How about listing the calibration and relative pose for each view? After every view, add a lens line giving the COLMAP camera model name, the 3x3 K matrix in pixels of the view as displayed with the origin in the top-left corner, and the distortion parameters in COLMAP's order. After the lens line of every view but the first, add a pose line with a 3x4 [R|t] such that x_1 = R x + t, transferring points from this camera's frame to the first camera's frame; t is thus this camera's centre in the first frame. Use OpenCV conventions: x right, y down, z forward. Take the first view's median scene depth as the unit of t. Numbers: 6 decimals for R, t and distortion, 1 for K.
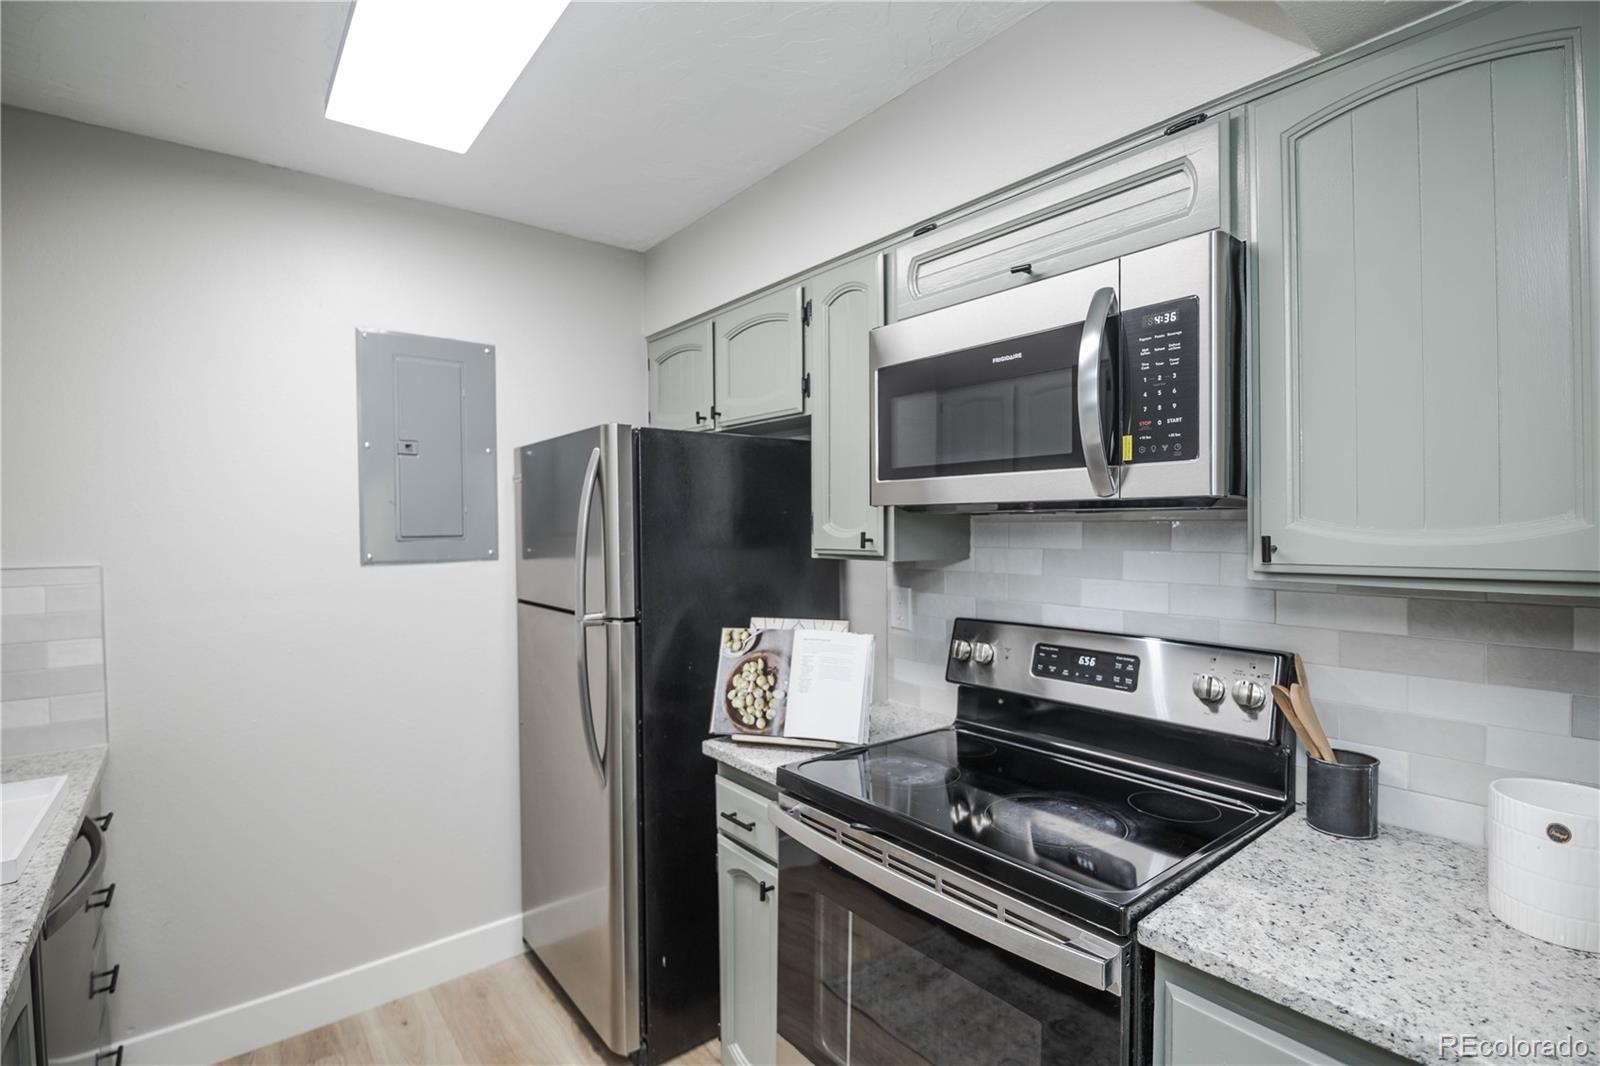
lens RADIAL K [[748.3, 0, 765.8], [0, 748.3, 534.0], [0, 0, 1]] dist [0.000446, -0.013722]
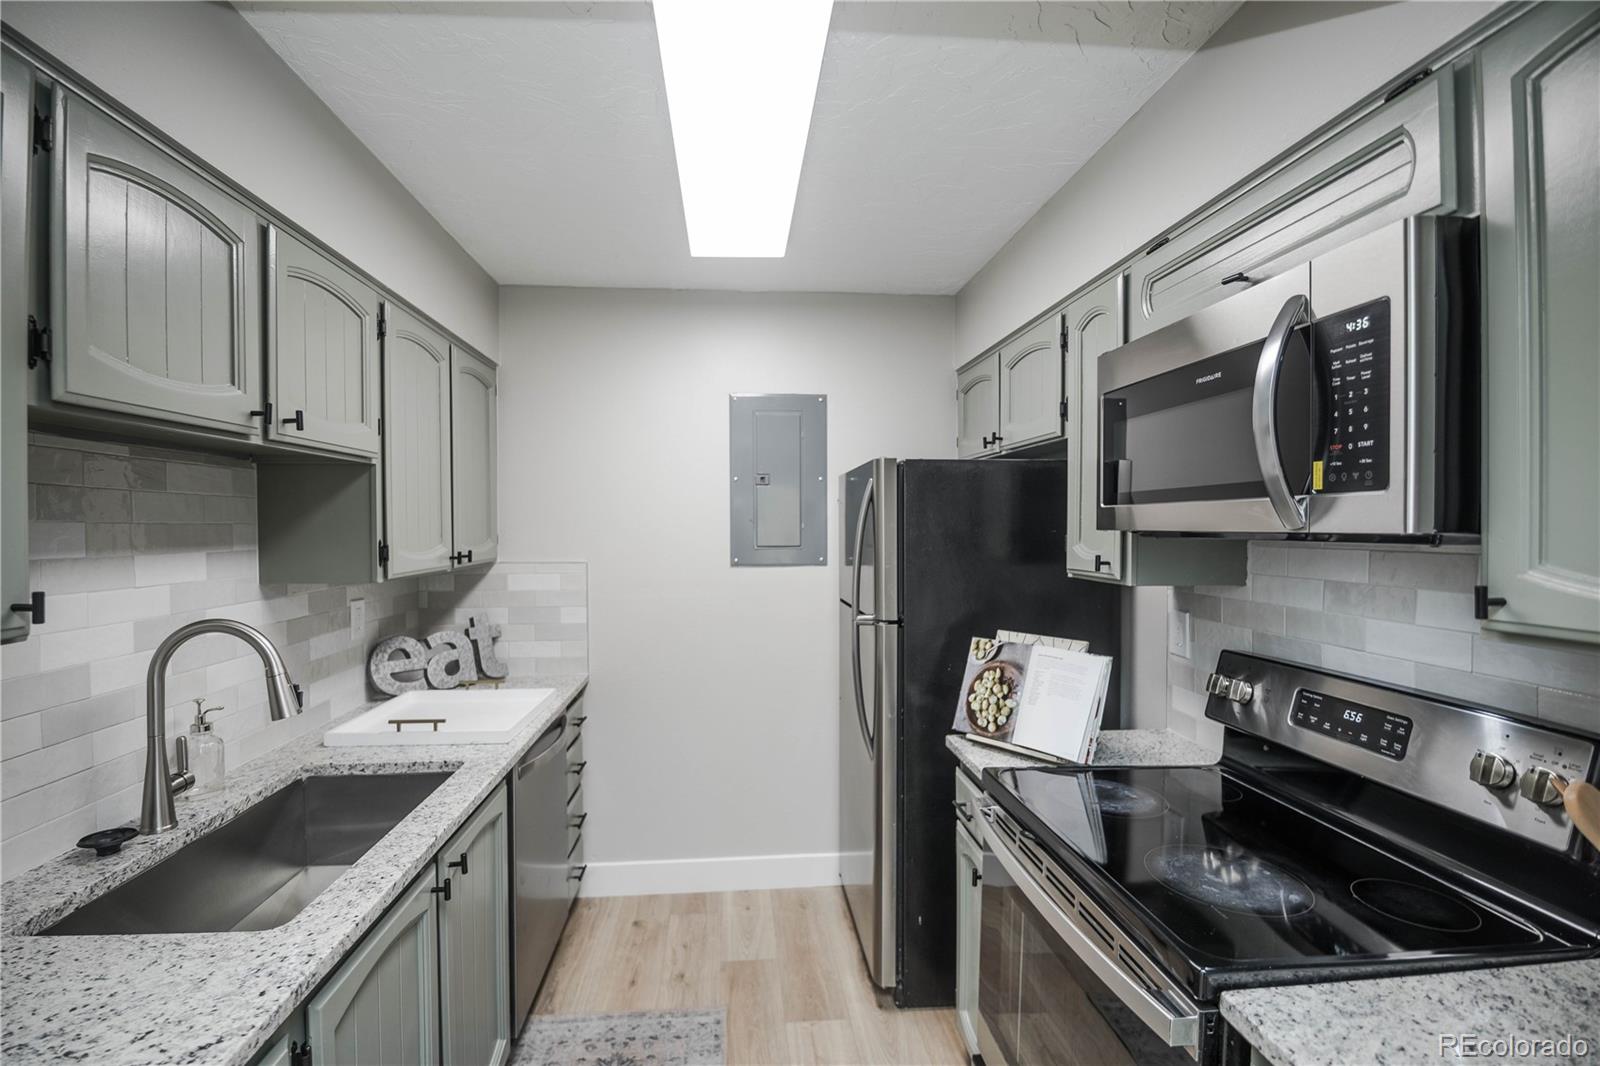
lens RADIAL K [[694.1, 0, 763.0], [0, 694.1, 531.2], [0, 0, 1]] dist [0.001736, -0.009106]
pose [[0.824136, 0.009031, -0.566320, 0.280975], [-0.010461, 0.999945, 0.000722, -0.029991], [0.566296, 0.005329, 0.824185, -0.025951]]
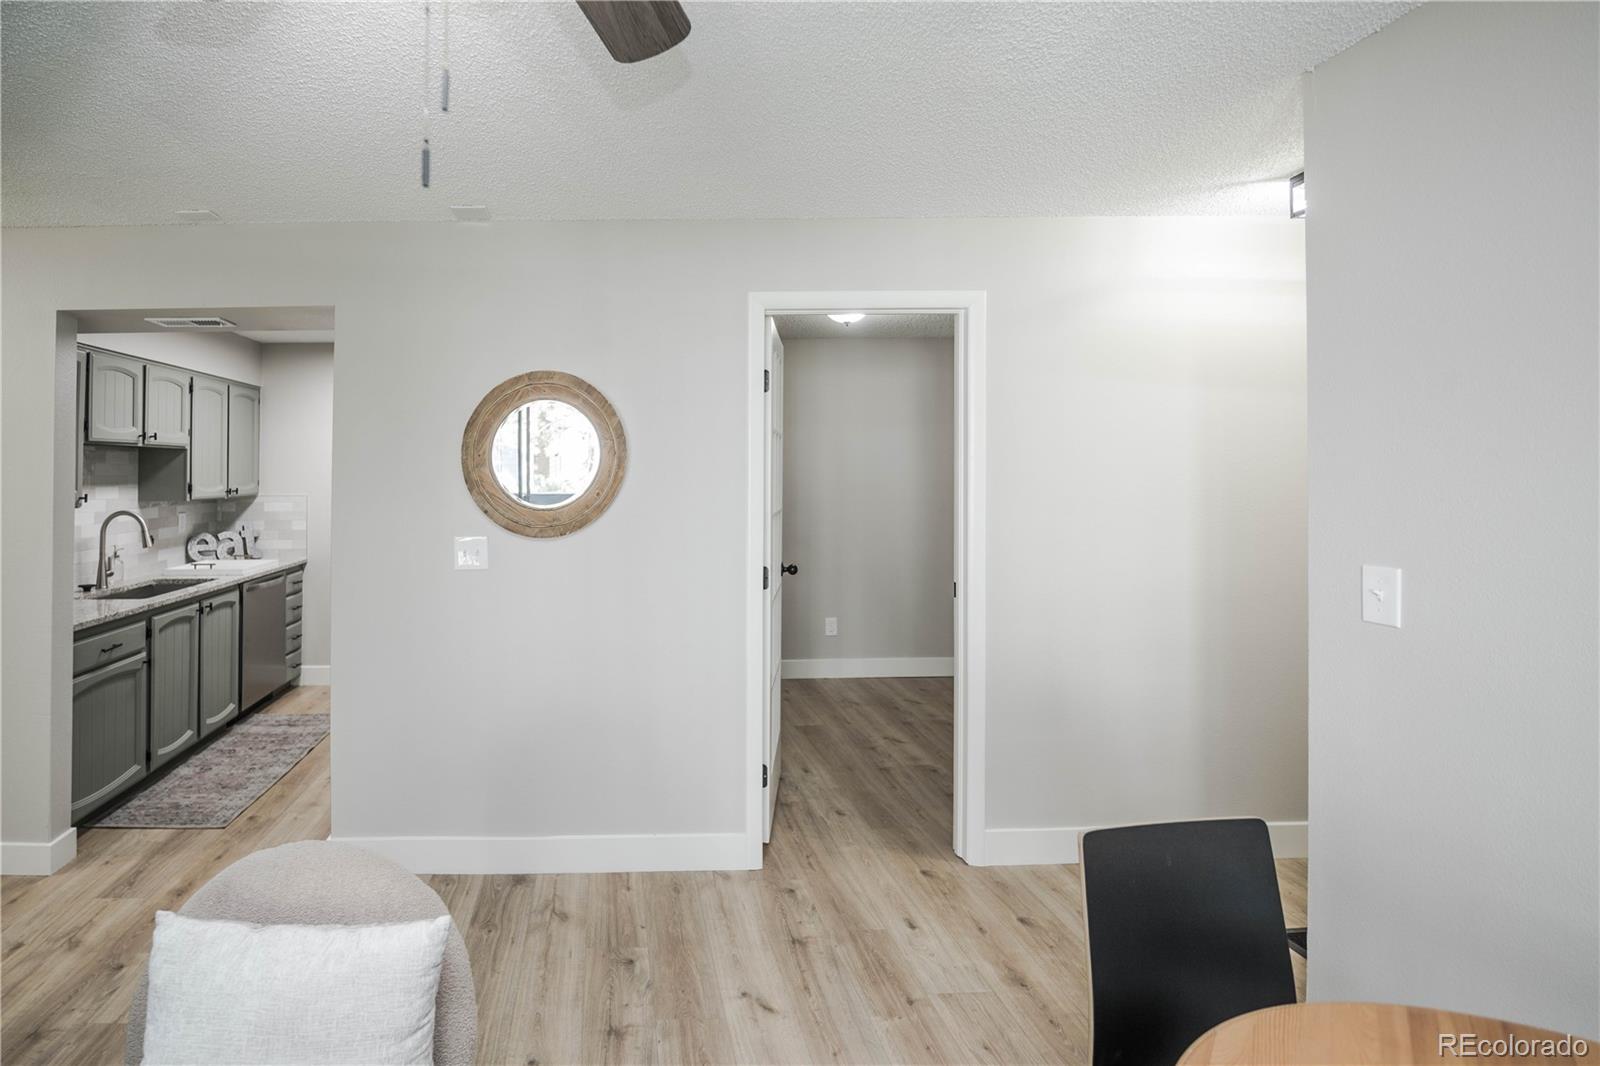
lens RADIAL K [[770.7, 0, 595.0], [0, 770.7, 439.3], [0, 0, 1]] dist [-0.000487, -0.010229]
pose [[0.781747, -0.028636, -0.622938, 1.903081], [-0.004057, 0.998690, -0.051001, -0.027401], [0.623583, 0.042397, 0.780607, -0.669562]]
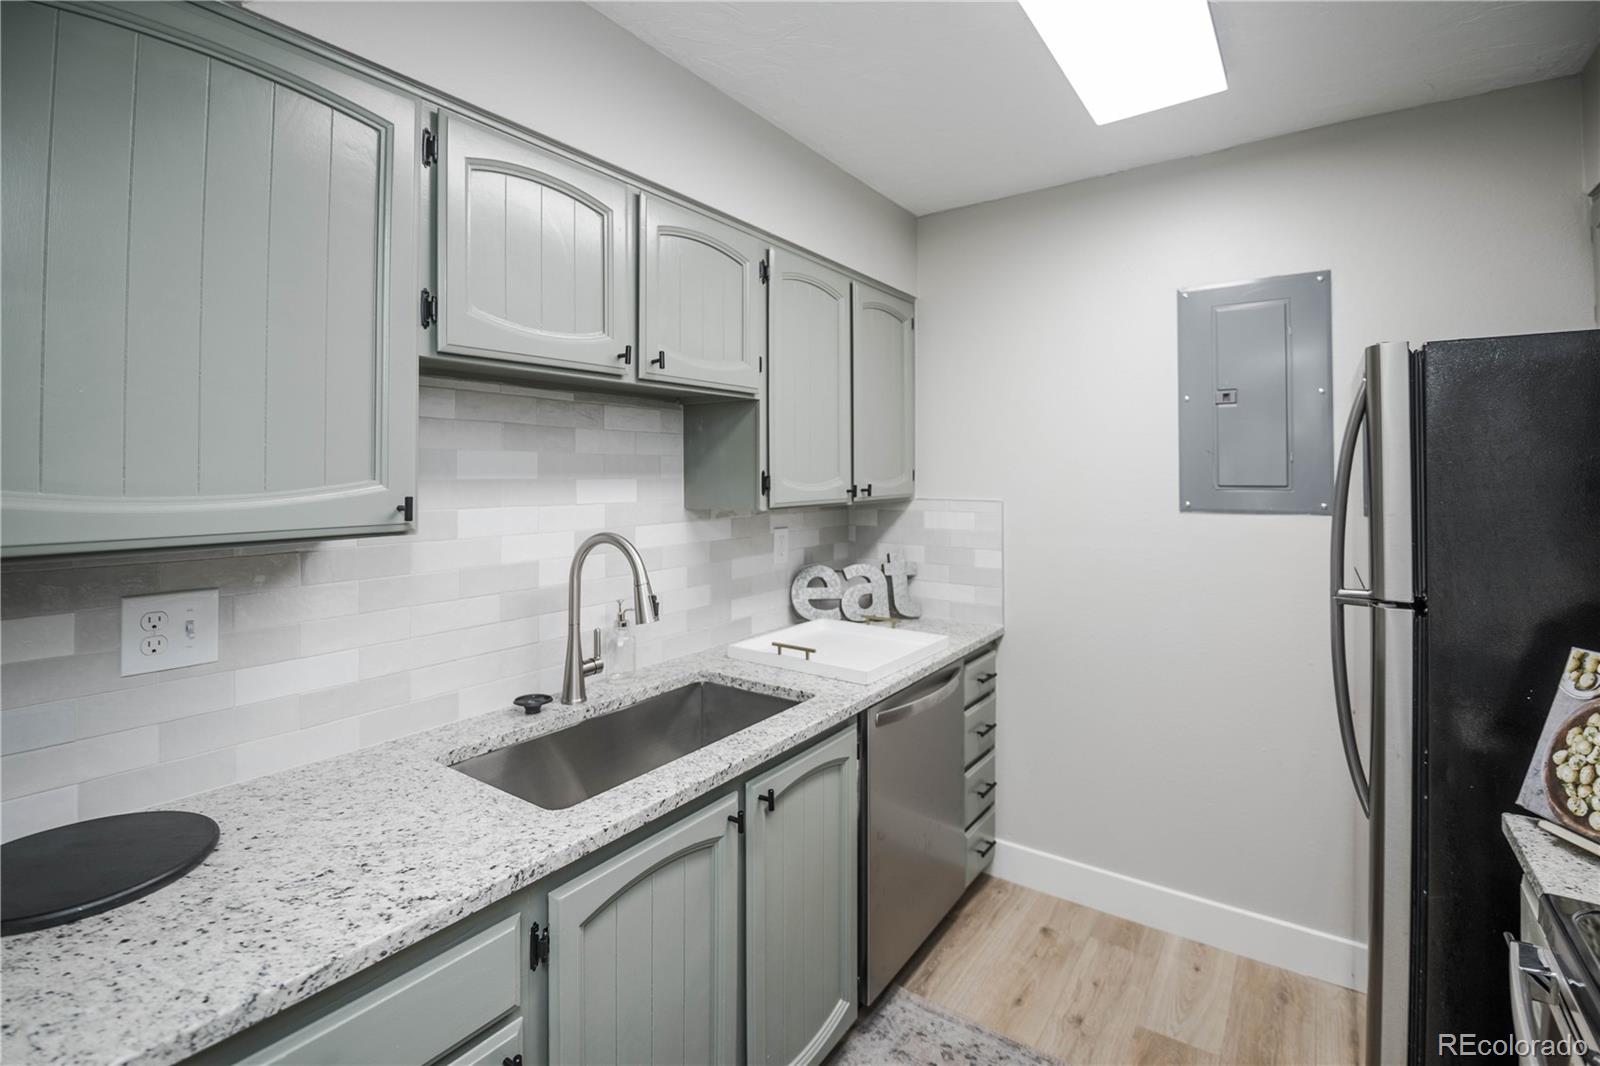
lens RADIAL K [[703.6, 0, 819.2], [0, 703.6, 460.0], [0, 0, 1]] dist [0.001577, -0.008938]
pose [[0.301692, -0.011239, -0.953339, 0.316394], [-0.014033, 0.999770, -0.016227, -0.010096], [0.953302, 0.018274, 0.301465, 0.247992]]
